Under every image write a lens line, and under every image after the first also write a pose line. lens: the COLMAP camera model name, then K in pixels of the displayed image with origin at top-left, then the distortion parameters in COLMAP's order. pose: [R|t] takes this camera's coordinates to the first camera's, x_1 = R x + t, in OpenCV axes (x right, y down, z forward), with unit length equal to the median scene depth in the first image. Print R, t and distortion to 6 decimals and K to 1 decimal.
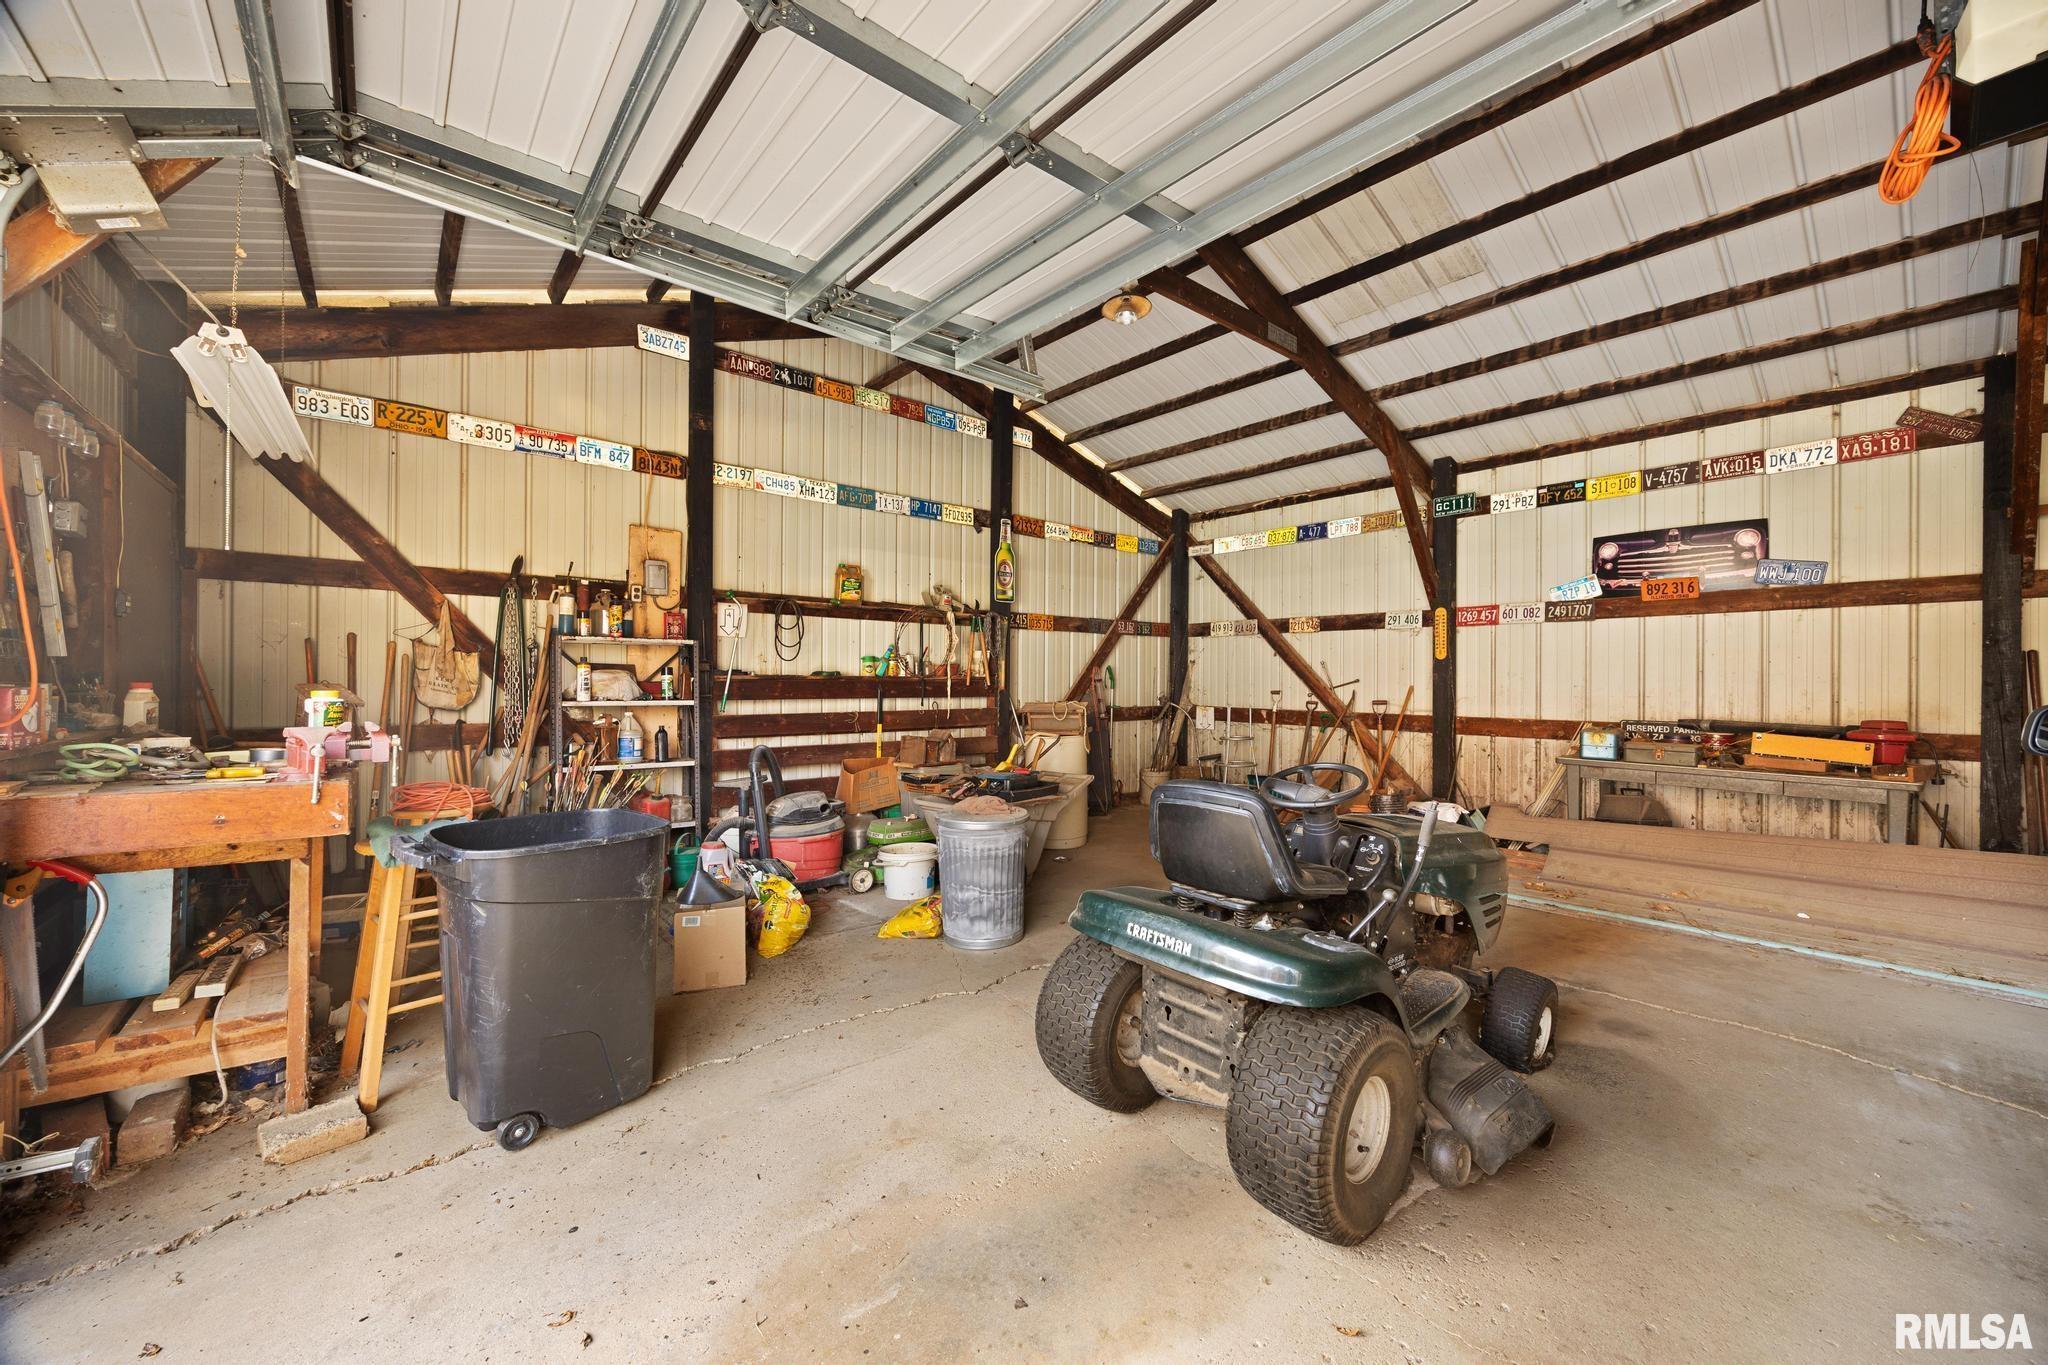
lens RADIAL K [[753.3, 0, 1029.3], [0, 753.3, 682.8], [0, 0, 1]] dist [0.001030, -0.000155]
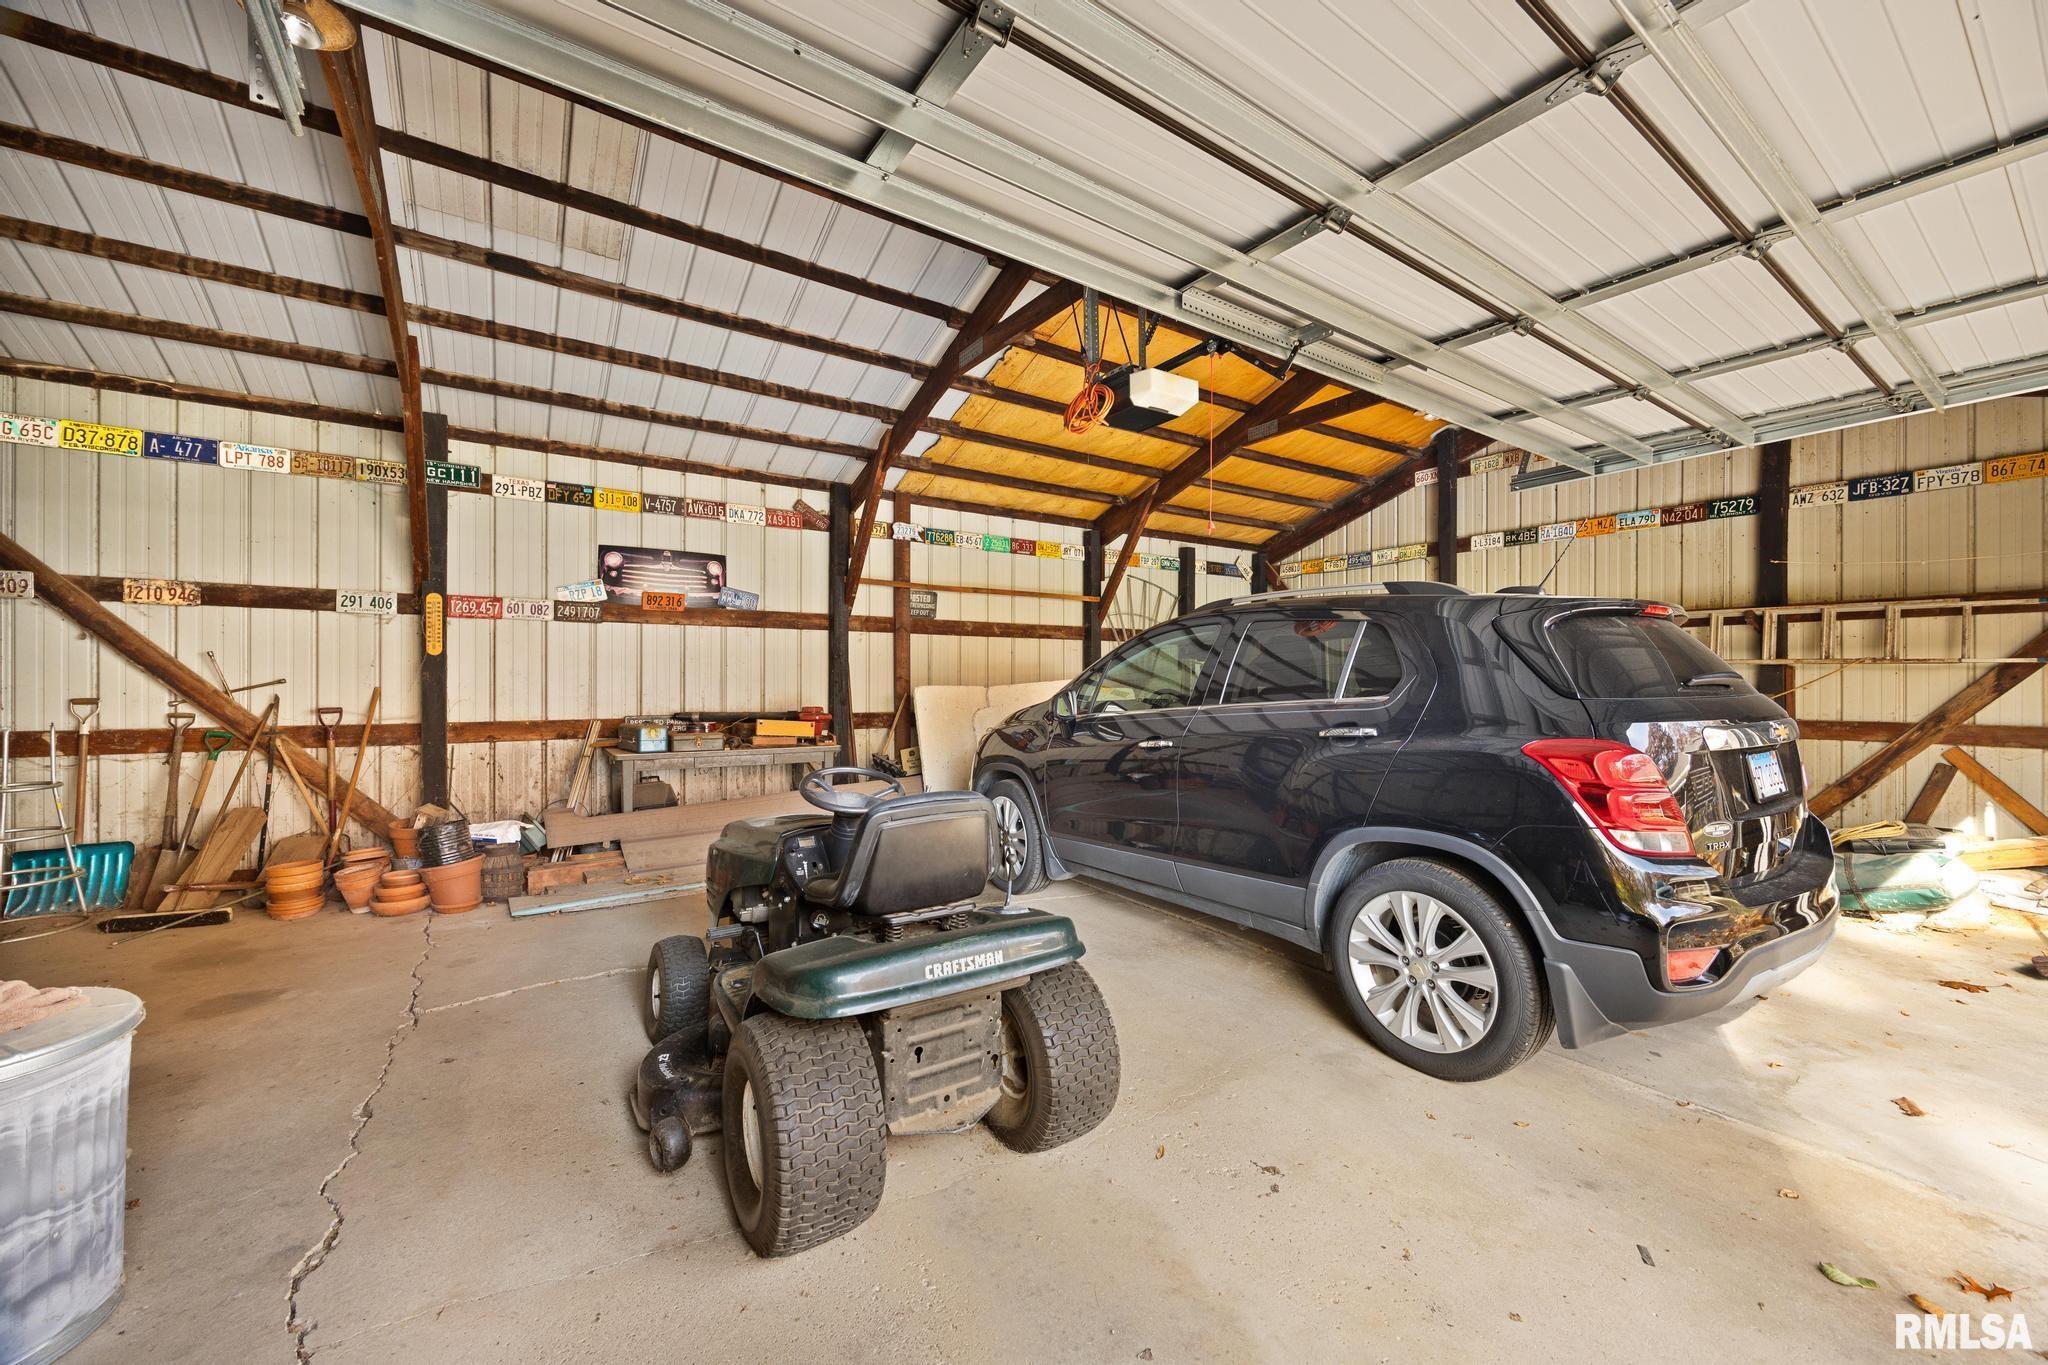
lens RADIAL K [[783.7, 0, 1025.1], [0, 783.7, 676.6], [0, 0, 1]] dist [-0.003478, 0.000512]
pose [[0.114906, 0.002579, 0.993373, -0.266576], [0.004376, 0.999986, -0.003102, -0.001966], [-0.993367, 0.004704, 0.114893, 0.284403]]
